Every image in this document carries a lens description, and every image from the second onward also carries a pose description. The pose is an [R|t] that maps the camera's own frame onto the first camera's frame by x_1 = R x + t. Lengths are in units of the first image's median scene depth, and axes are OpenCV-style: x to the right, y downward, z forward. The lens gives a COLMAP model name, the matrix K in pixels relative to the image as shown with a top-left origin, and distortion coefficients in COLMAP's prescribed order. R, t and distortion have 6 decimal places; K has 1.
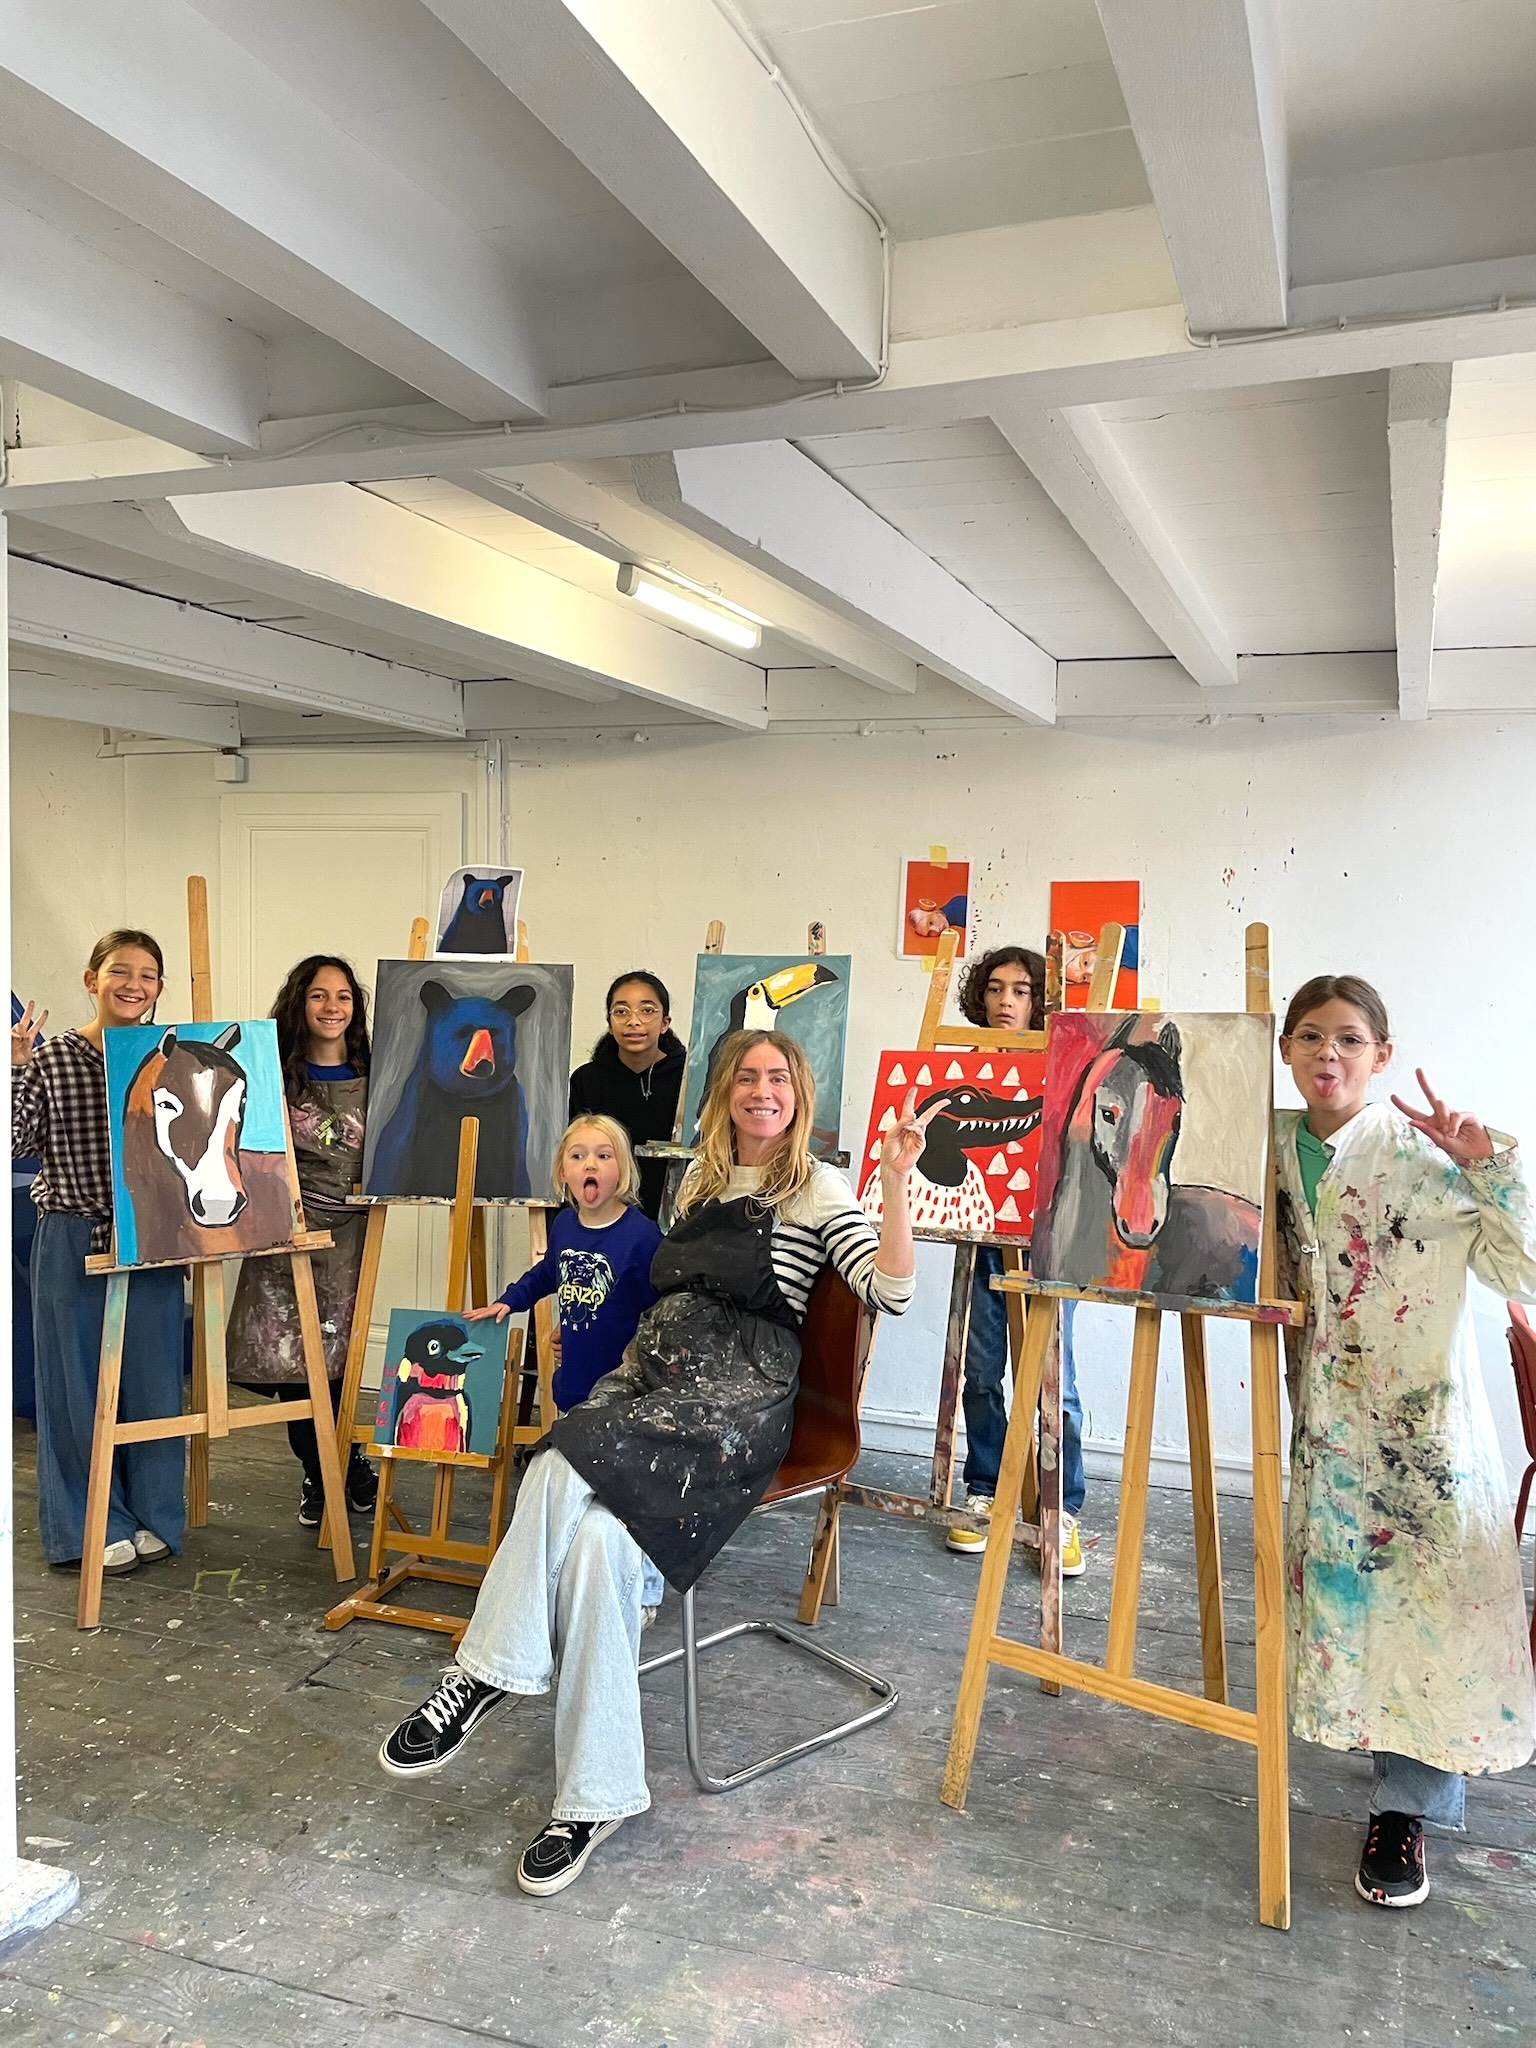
lens RADIAL K [[1559.7, 0, 768.0], [0, 1559.7, 1024.0], [0, 0, 1]] dist [-0.002172, -0.002717]
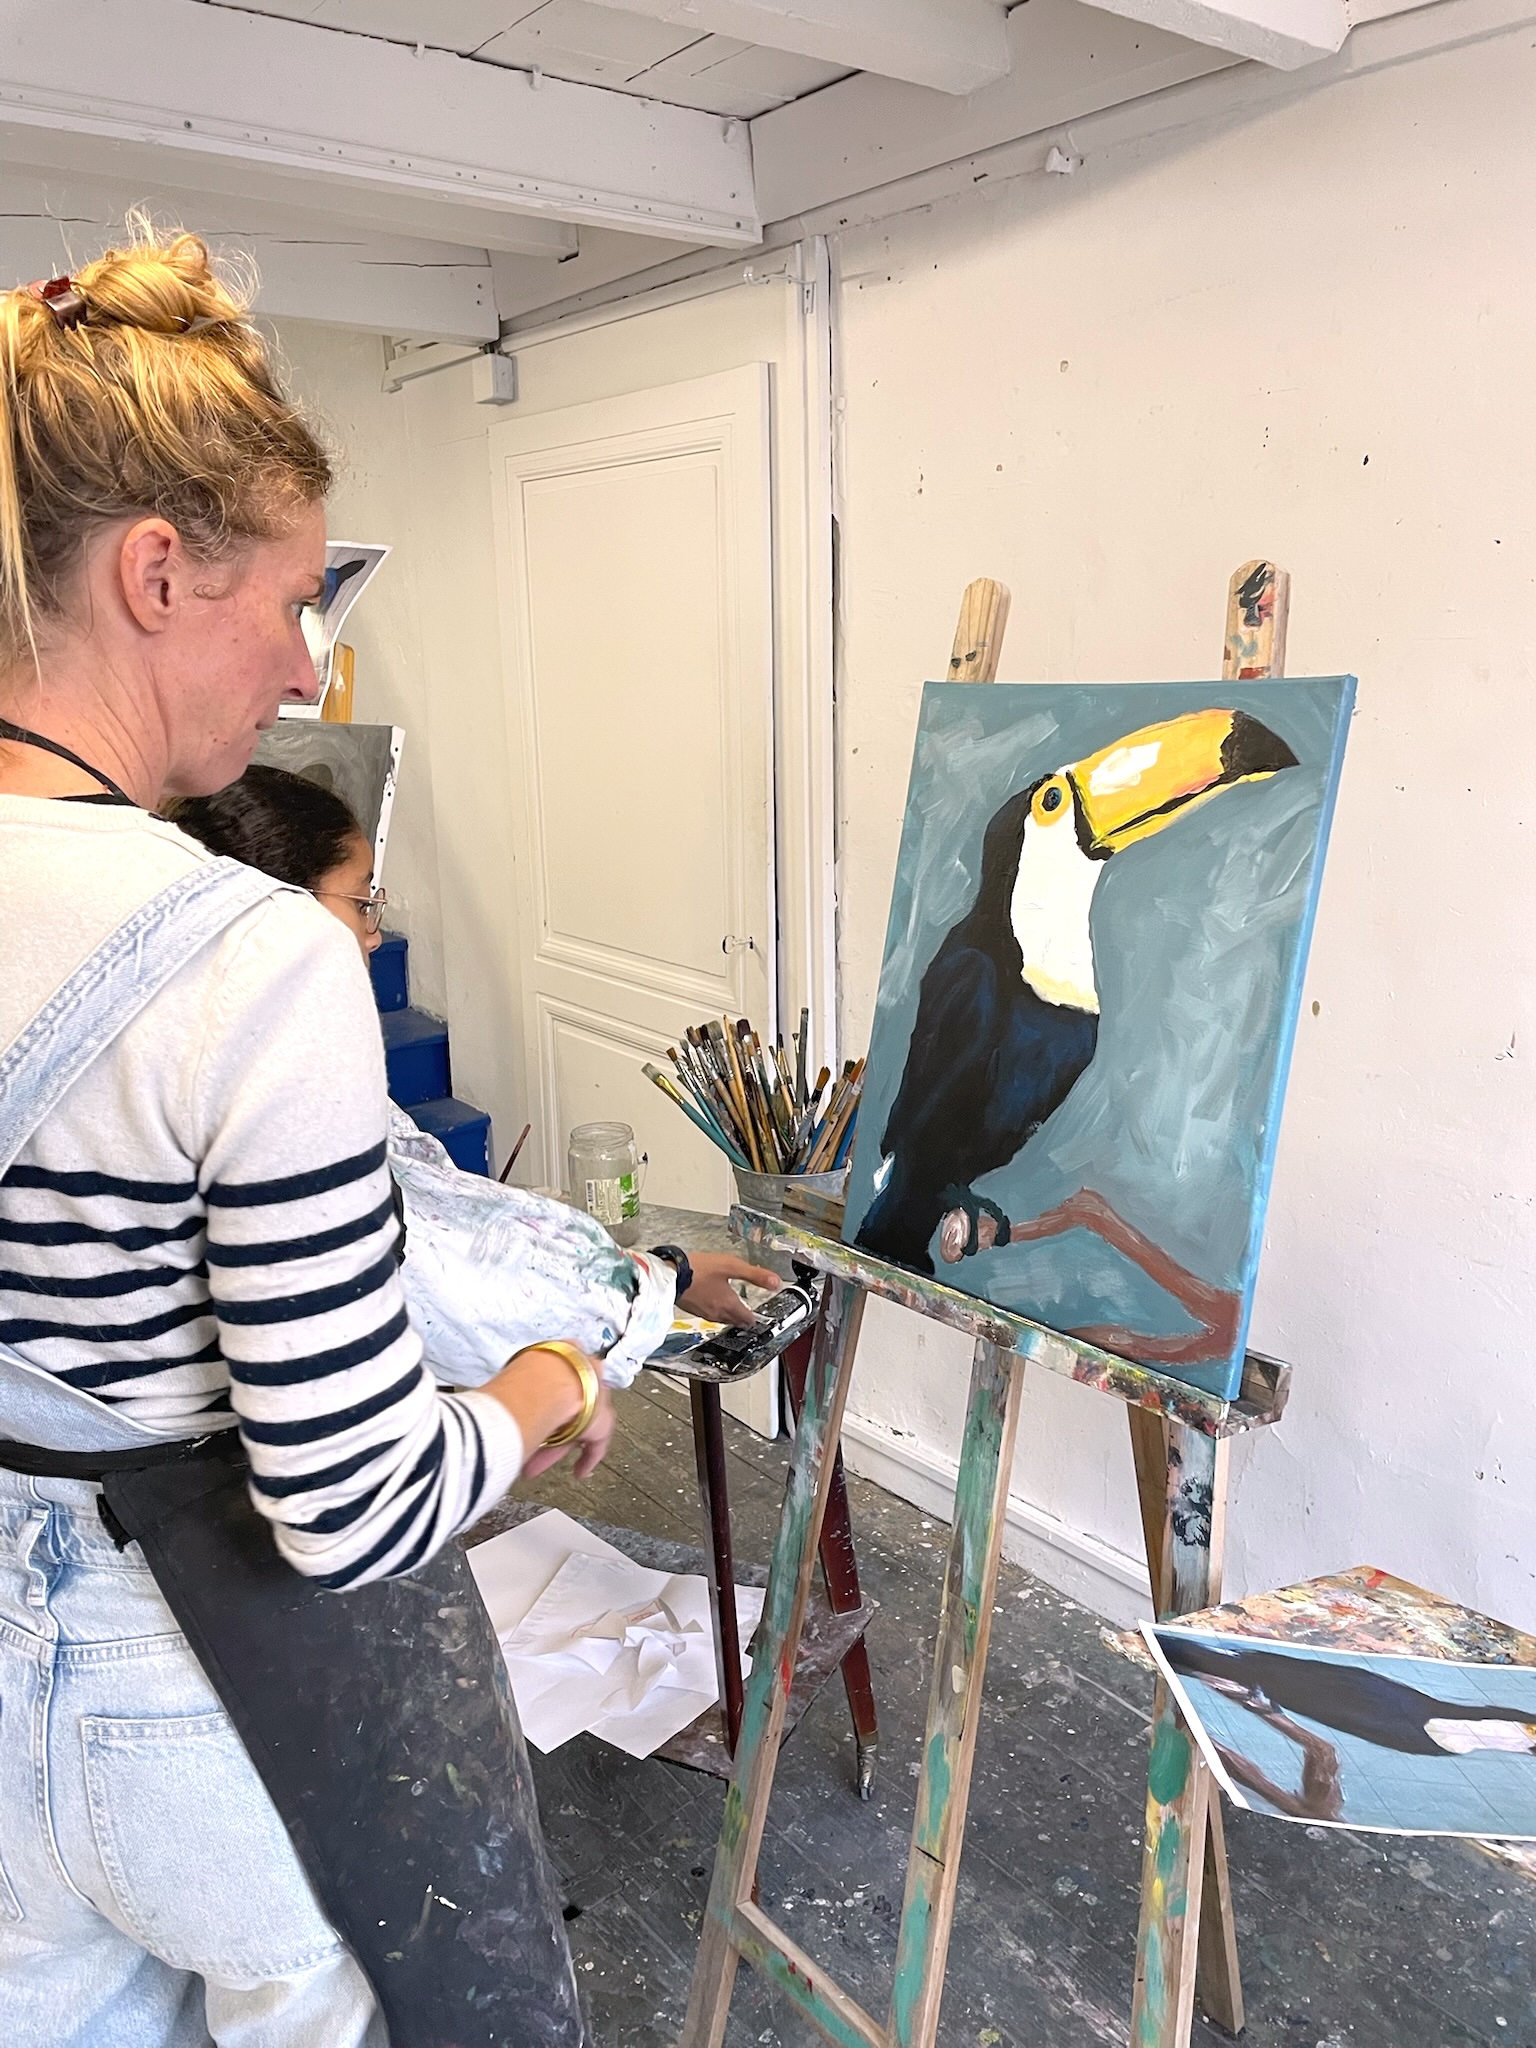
lens RADIAL K [[1559.7, 0, 768.0], [0, 1559.7, 1024.0], [0, 0, 1]] dist [-0.002172, -0.002717]
pose [[0.853600, 0.090035, -0.513090, 0.110755], [0.002783, 0.984149, 0.177324, -0.032264], [0.520922, -0.152792, 0.839818, 0.690091]]
